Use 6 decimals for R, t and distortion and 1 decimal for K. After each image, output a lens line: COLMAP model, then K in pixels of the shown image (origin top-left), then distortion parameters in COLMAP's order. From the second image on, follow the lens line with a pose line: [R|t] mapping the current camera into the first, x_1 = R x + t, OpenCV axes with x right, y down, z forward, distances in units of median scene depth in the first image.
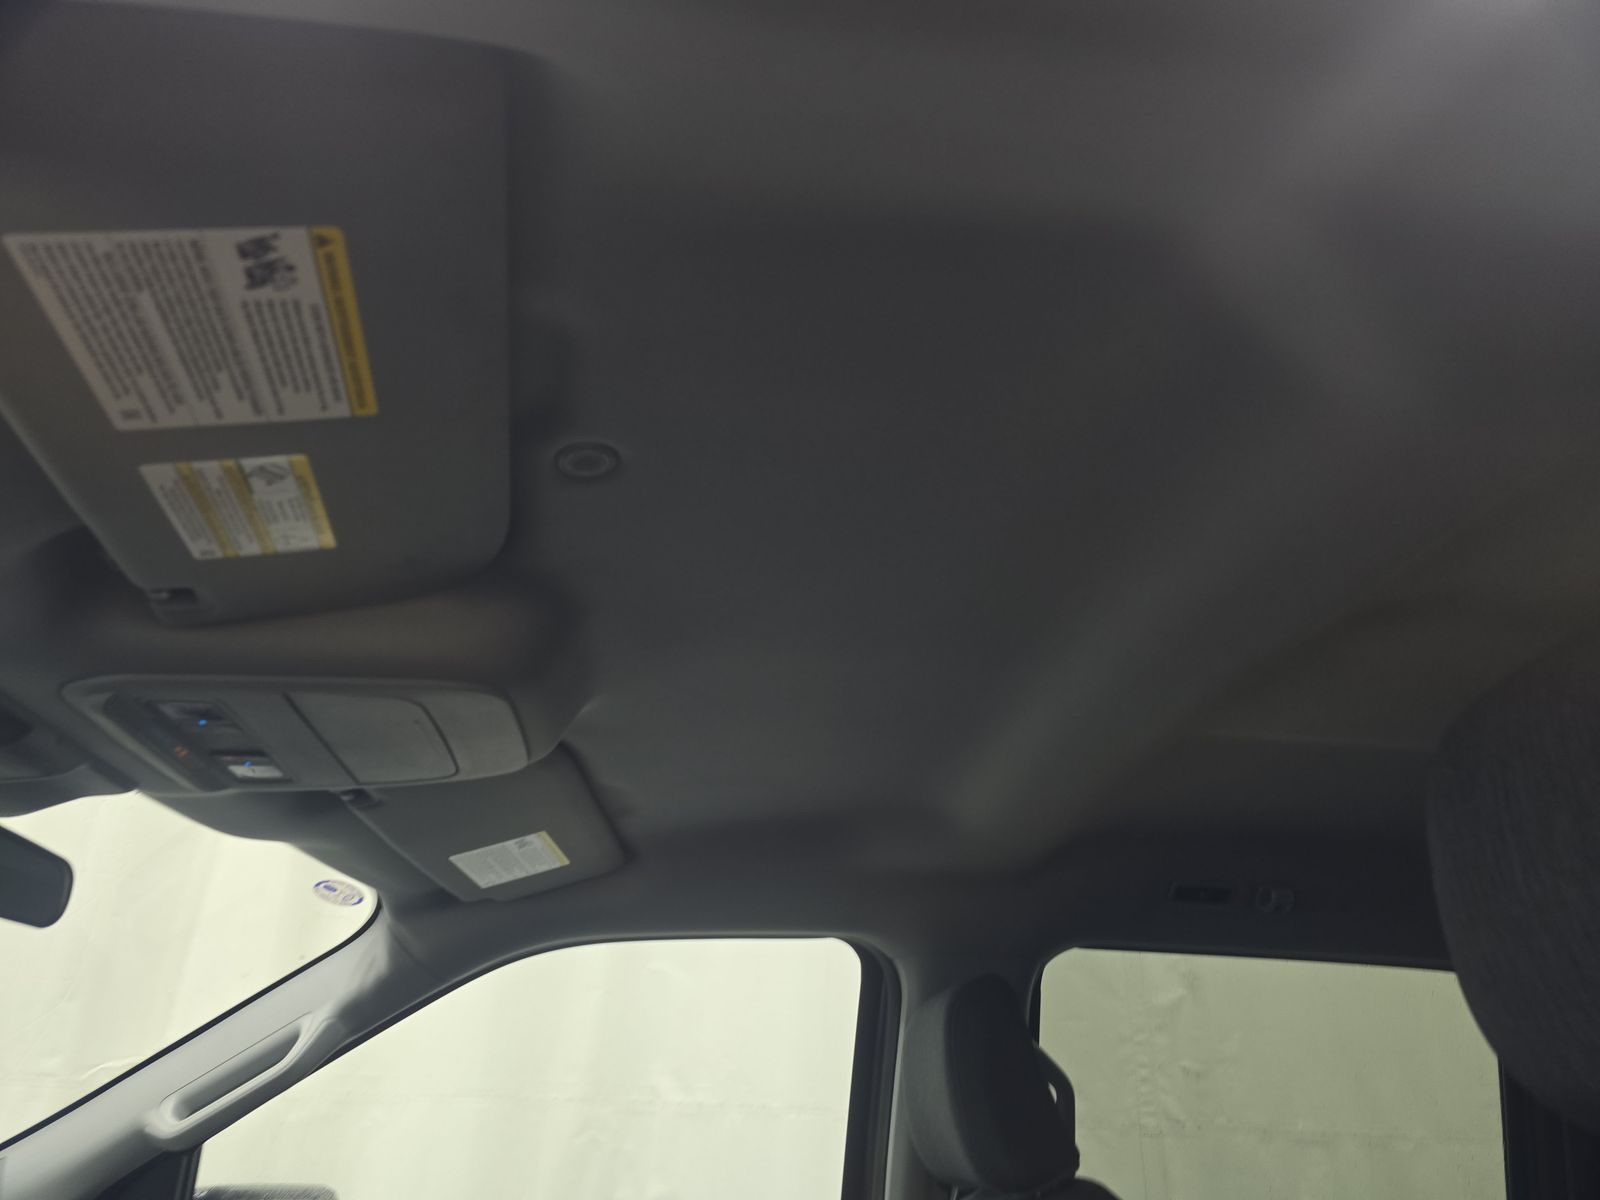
lens RADIAL K [[1074.8, 0, 800.0], [0, 1074.8, 600.0], [0, 0, 1]] dist [0.051083, -0.044560]
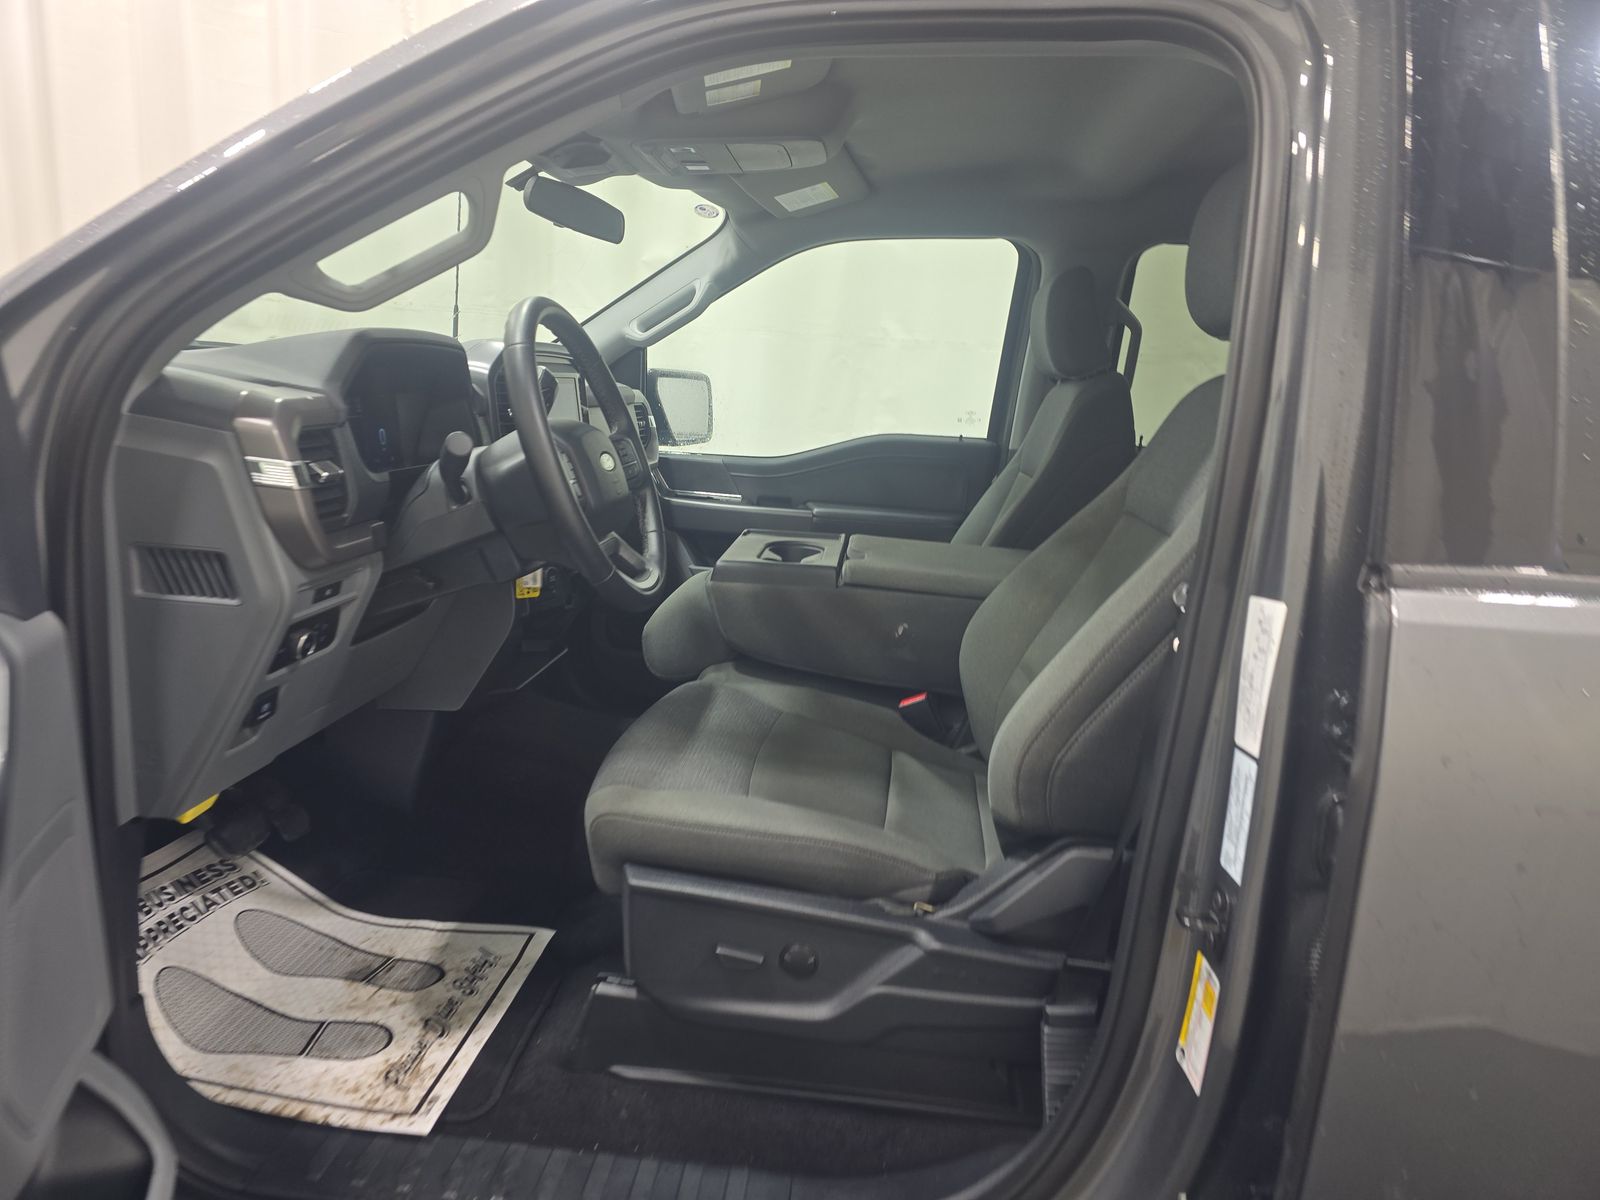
lens RADIAL K [[1074.8, 0, 800.0], [0, 1074.8, 600.0], [0, 0, 1]] dist [0.051083, -0.044560]
pose [[0.980765, 0.073376, -0.180875, 0.078308], [0.053595, 0.789805, 0.611012, -0.286999], [0.187689, -0.608953, 0.770681, -0.680175]]
